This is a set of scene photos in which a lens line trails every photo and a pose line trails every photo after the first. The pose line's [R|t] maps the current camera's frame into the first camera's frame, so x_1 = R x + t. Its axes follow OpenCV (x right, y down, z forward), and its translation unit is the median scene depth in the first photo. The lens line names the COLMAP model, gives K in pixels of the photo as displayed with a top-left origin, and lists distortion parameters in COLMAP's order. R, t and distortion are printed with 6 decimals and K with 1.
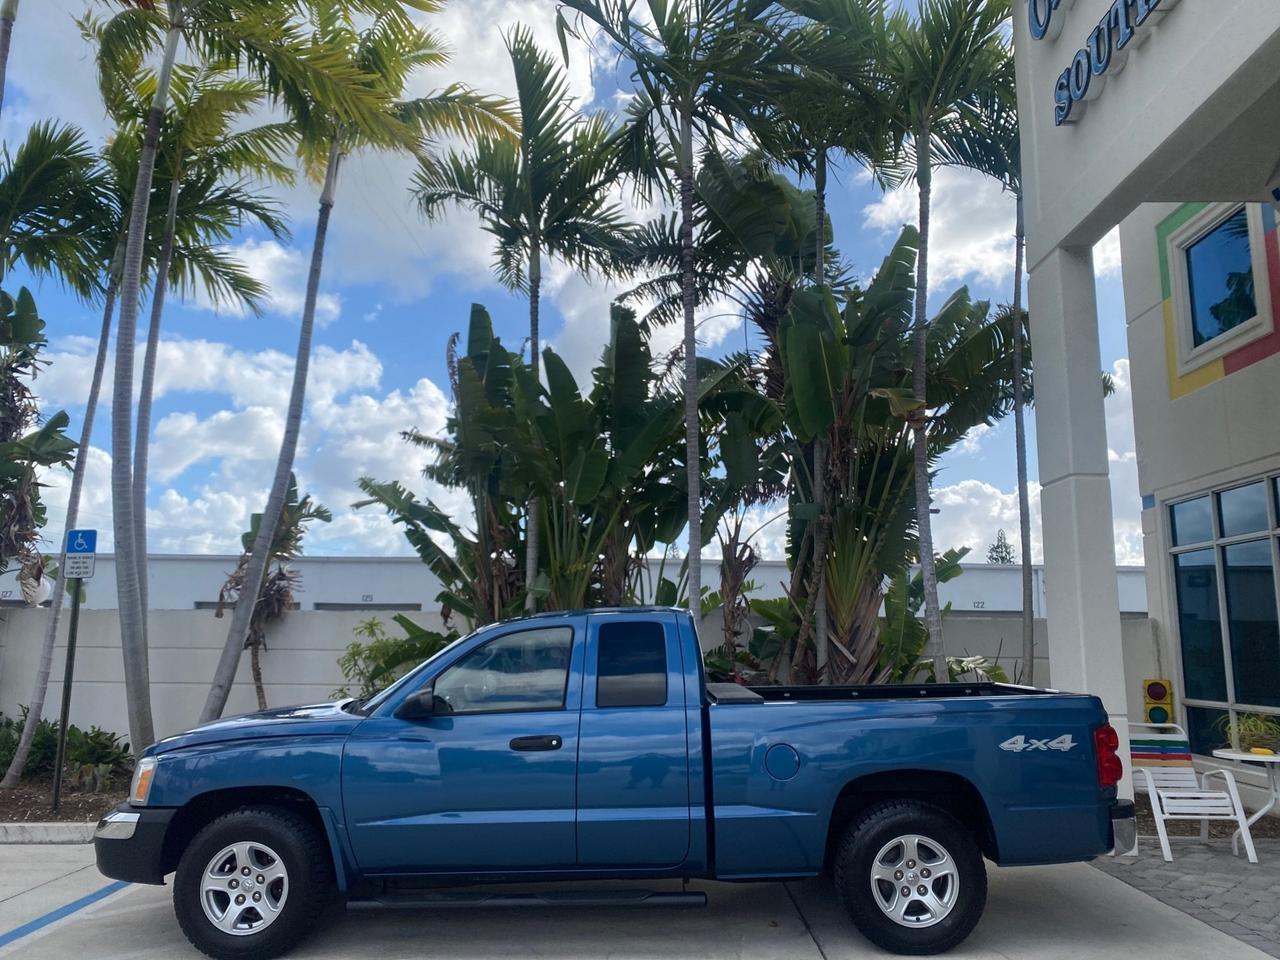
lens RADIAL K [[985.4, 0, 640.3], [0, 985.4, 478.6], [0, 0, 1]] dist [0.026163, -0.024553]
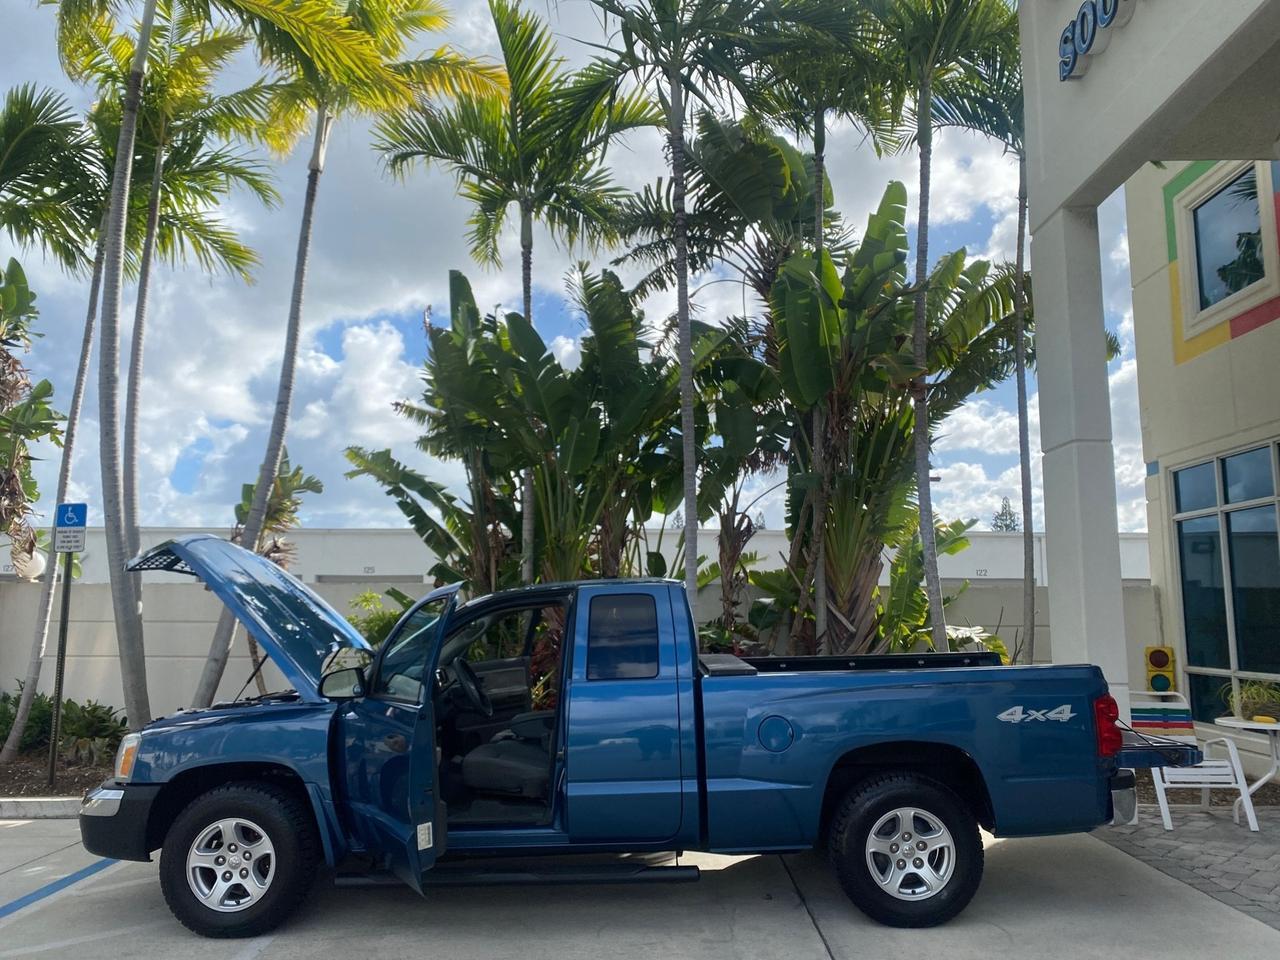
lens RADIAL K [[985.4, 0, 641.8], [0, 985.4, 478.4], [0, 0, 1]] dist [0.026163, -0.024553]
pose [[0.999975, -0.006634, -0.002522, 0.007930], [0.006706, 0.999534, 0.029777, 0.000958], [0.002323, -0.029793, 0.999553, 0.013761]]
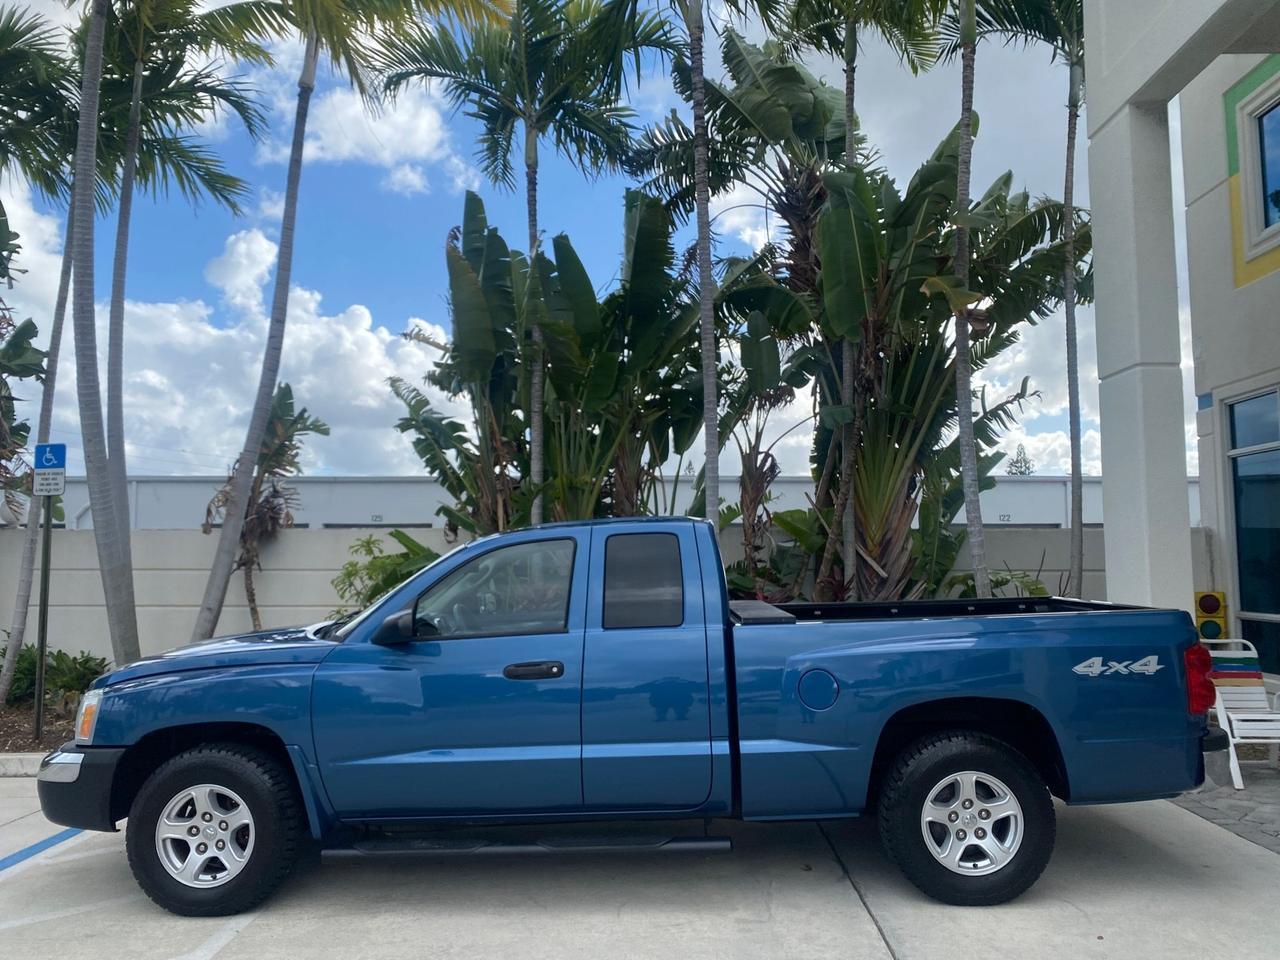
lens RADIAL K [[985.4, 0, 639.7], [0, 985.4, 478.4], [0, 0, 1]] dist [0.026163, -0.024553]
pose [[0.999802, -0.011763, -0.016021, 0.001850], [0.013011, 0.996697, 0.080162, 0.017050], [0.015025, -0.080355, 0.996653, 0.083228]]
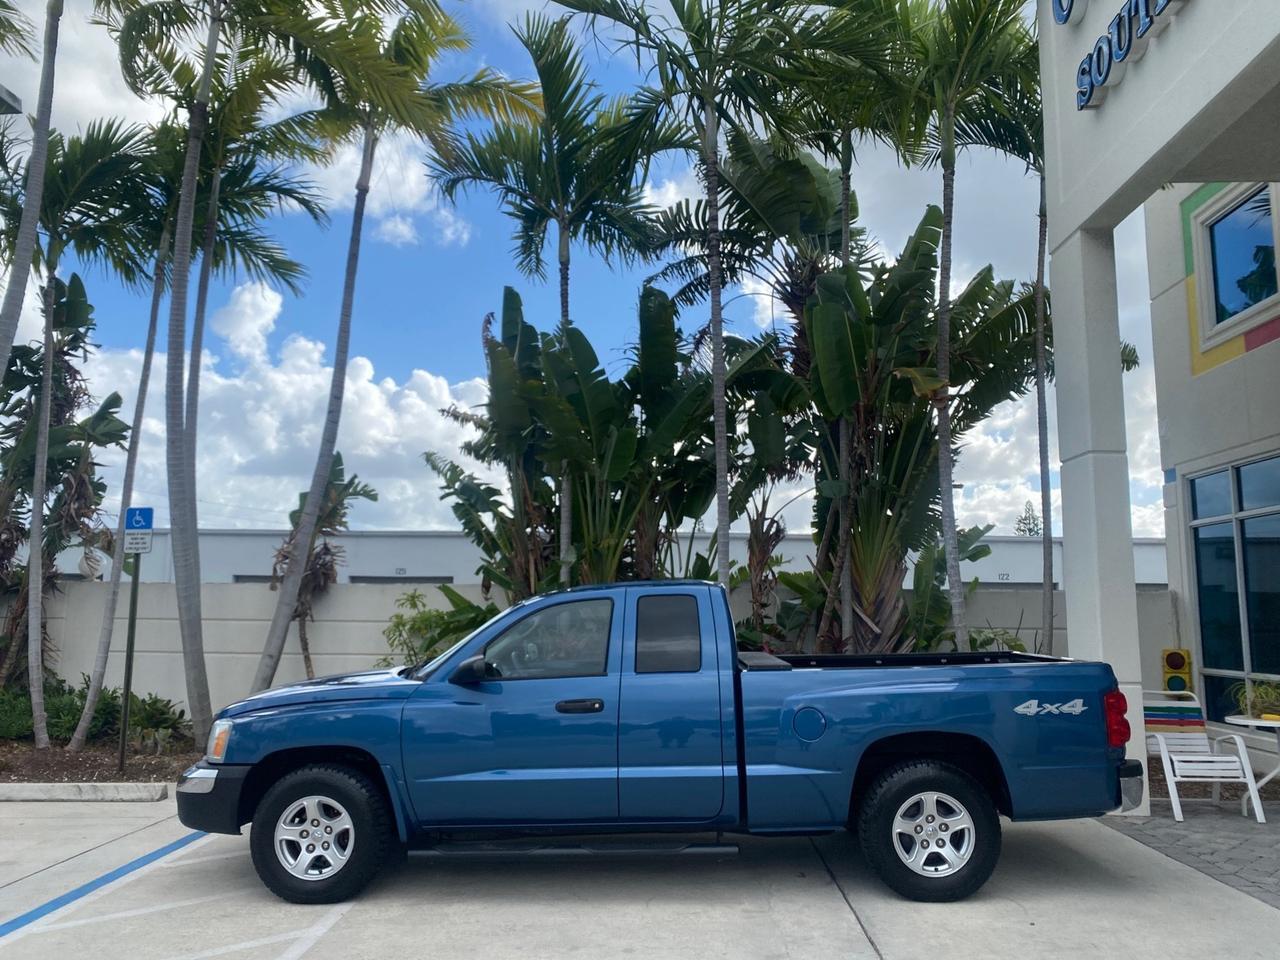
lens RADIAL K [[985.4, 0, 641.8], [0, 985.4, 480.5], [0, 0, 1]] dist [0.026163, -0.024553]
pose [[0.999719, -0.004047, -0.023374, -0.006606], [0.004734, 0.999555, 0.029444, -0.005422], [0.023244, -0.029546, 0.999293, -0.036577]]
